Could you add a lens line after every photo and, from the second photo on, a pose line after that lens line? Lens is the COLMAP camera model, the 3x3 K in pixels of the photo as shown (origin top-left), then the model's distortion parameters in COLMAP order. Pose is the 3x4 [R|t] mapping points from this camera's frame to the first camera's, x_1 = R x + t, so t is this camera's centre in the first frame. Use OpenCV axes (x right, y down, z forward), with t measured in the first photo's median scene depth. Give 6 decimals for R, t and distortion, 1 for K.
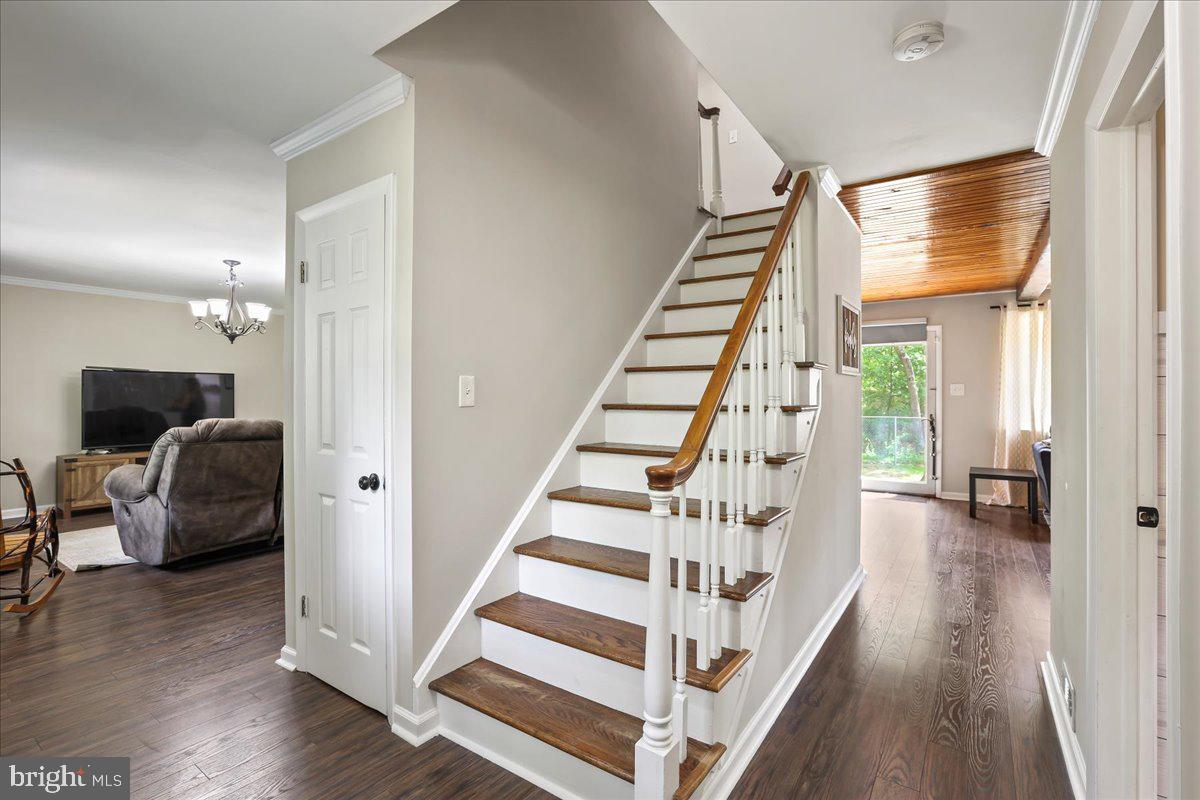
lens RADIAL K [[548.9, 0, 596.6], [0, 548.9, 395.4], [0, 0, 1]] dist [-0.002394, -0.000269]
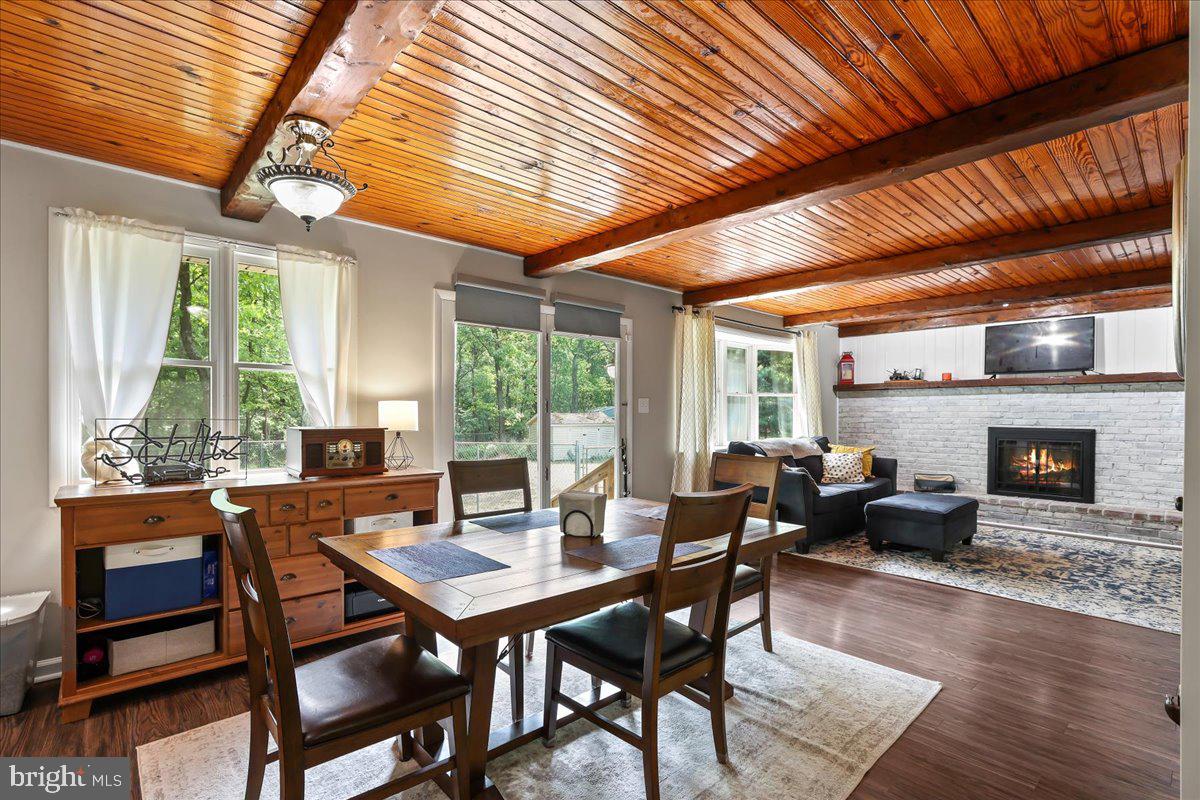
lens RADIAL K [[563.5, 0, 580.7], [0, 563.5, 411.2], [0, 0, 1]] dist [-0.003392, -0.000264]
pose [[0.252269, -0.004174, 0.967648, -0.135696], [-0.000074, 0.999991, 0.004333, -0.005300], [-0.967657, -0.001165, 0.252266, 0.868636]]
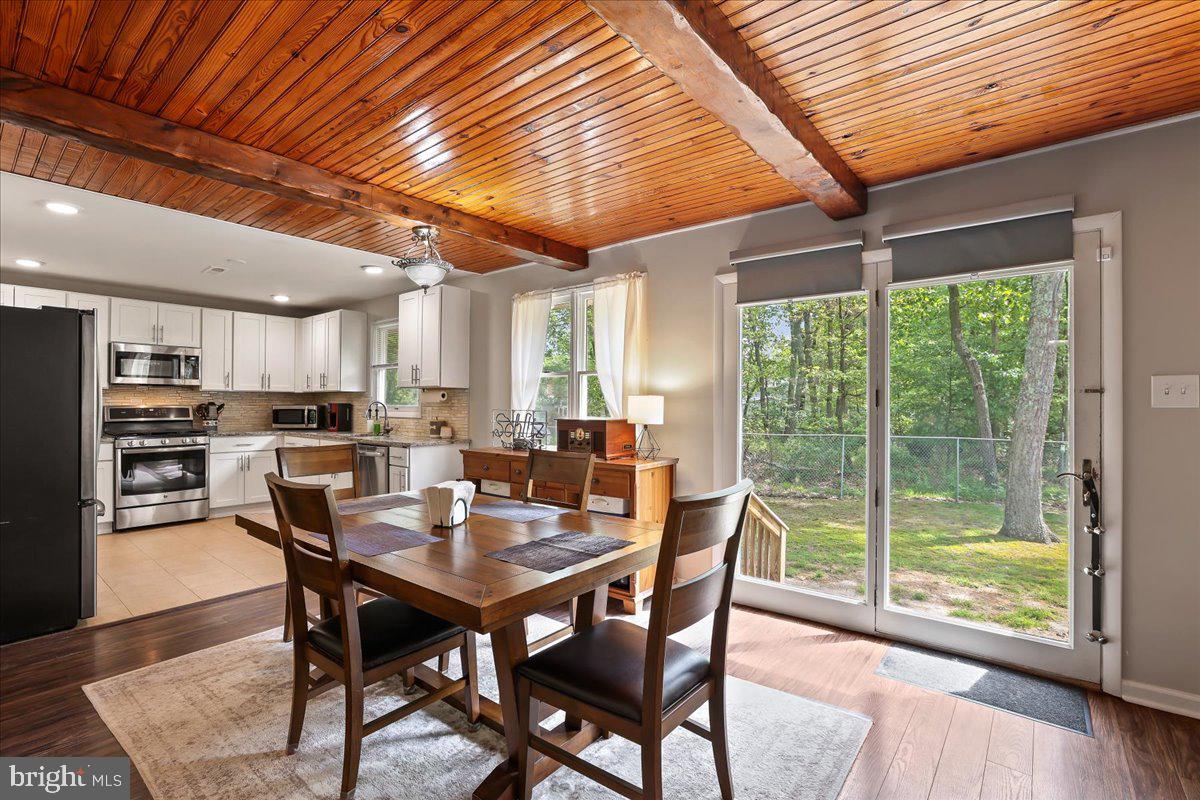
lens RADIAL K [[563.5, 0, 580.7], [0, 563.5, 411.2], [0, 0, 1]] dist [-0.003392, -0.000264]
pose [[0.996290, -0.000782, -0.086058, 0.307781], [0.001112, 0.999992, 0.003783, 0.000406], [0.086054, -0.003864, 0.996283, 0.601324]]
